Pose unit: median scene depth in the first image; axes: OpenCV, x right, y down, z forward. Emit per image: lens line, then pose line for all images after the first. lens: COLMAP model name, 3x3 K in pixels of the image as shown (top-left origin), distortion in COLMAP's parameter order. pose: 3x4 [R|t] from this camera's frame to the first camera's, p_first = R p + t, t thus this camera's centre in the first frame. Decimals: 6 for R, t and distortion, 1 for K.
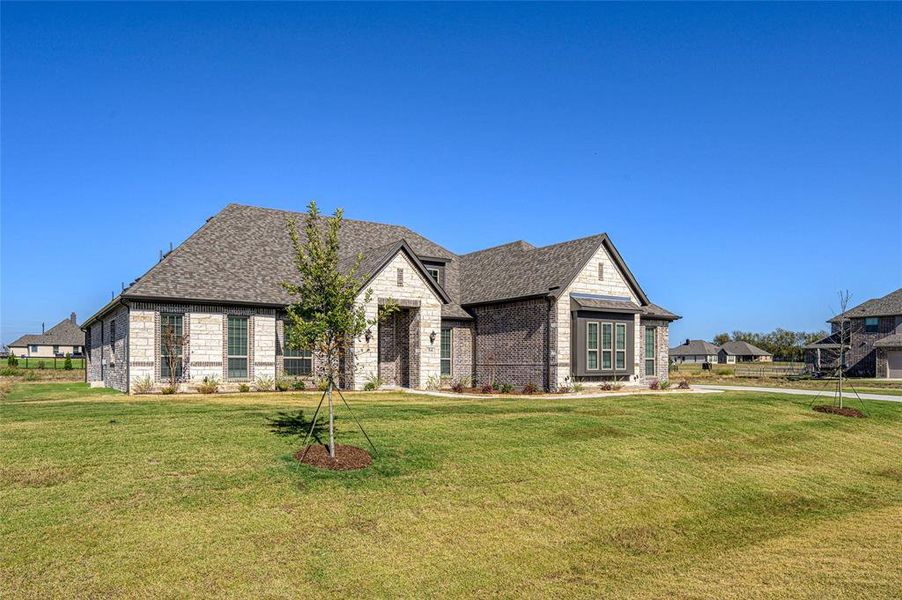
lens RADIAL K [[626.3, 0, 424.9], [0, 626.3, 347.3], [0, 0, 1]] dist [0.002181, -0.000636]
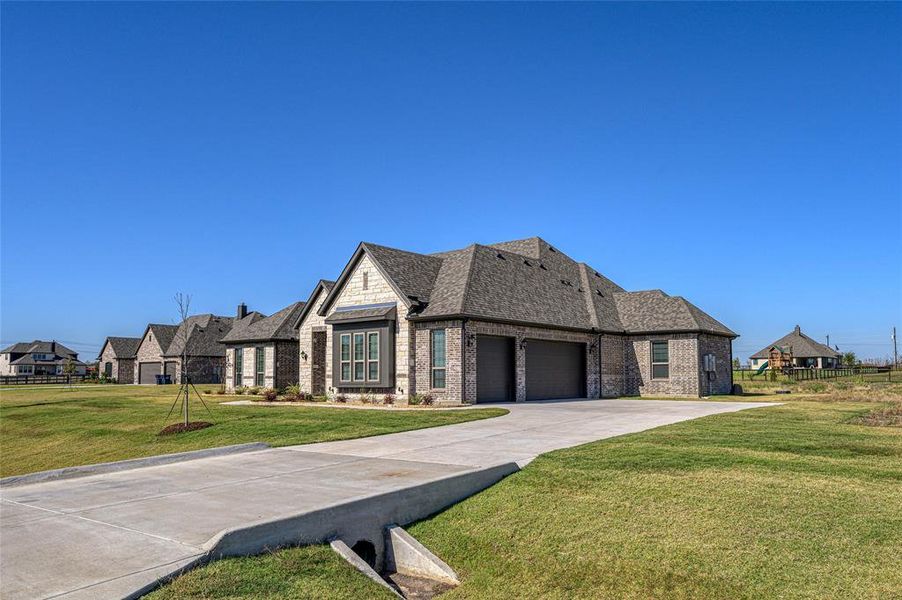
lens RADIAL K [[645.1, 0, 495.9], [0, 645.1, 335.7], [0, 0, 1]] dist [0.003395, -0.002022]
pose [[0.375311, -0.063814, -0.924700, 1.310393], [0.032241, 0.997922, -0.055782, 0.028062], [0.926338, -0.008878, 0.376589, 0.825616]]
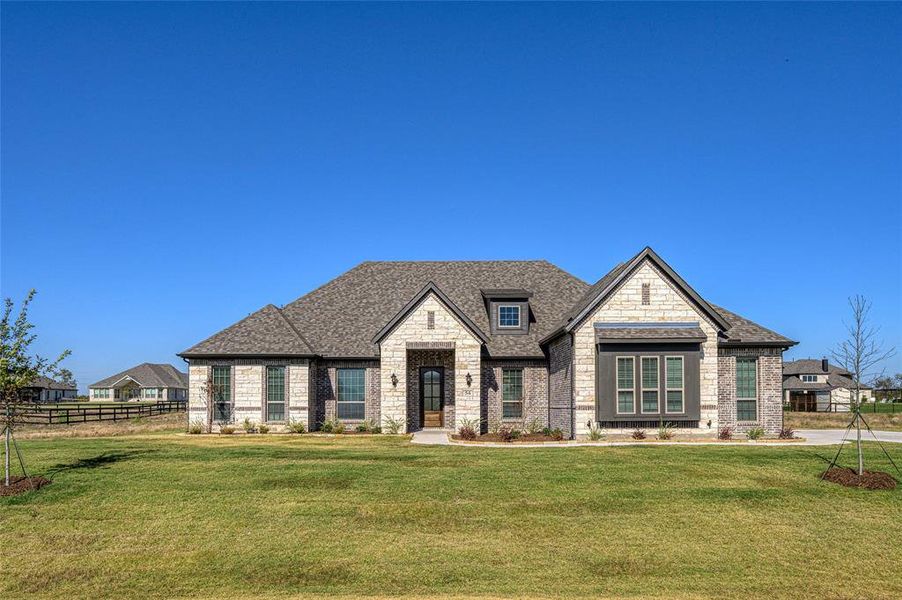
lens RADIAL K [[637.5, 0, 440.4], [0, 637.5, 378.7], [0, 0, 1]] dist [0.006424, 0.002128]
pose [[0.850544, -0.027939, -0.525161, 0.498326], [0.020438, 0.999589, -0.020078, 0.001468], [0.525507, 0.006344, 0.850766, 0.151213]]
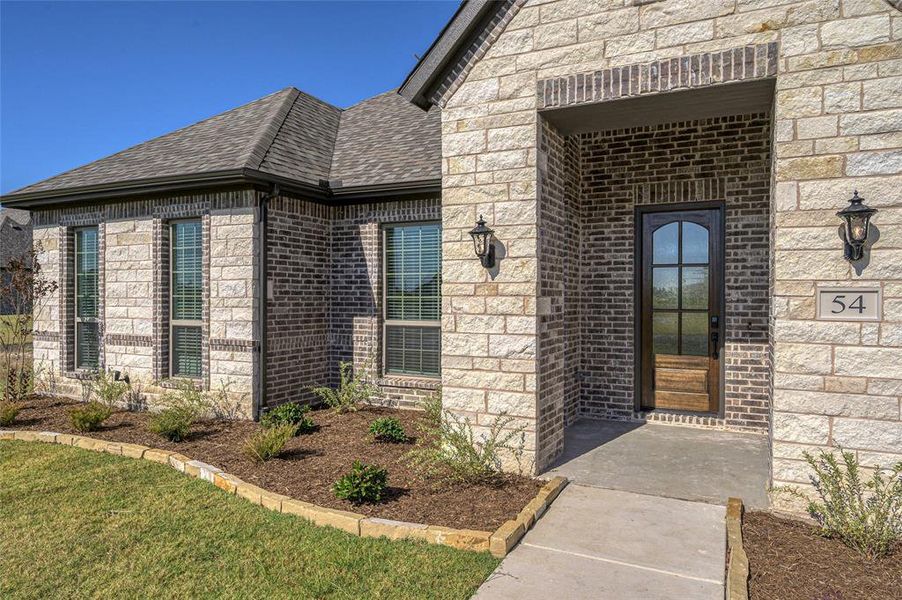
lens RADIAL K [[591.1, 0, 467.3], [0, 591.1, 302.1], [0, 0, 1]] dist [-0.002198, -0.001412]
pose [[0.546758, 0.004803, -0.837277, 0.093875], [0.021624, 0.999569, 0.019855, -0.001637], [0.837012, -0.028961, 0.546418, 0.834671]]
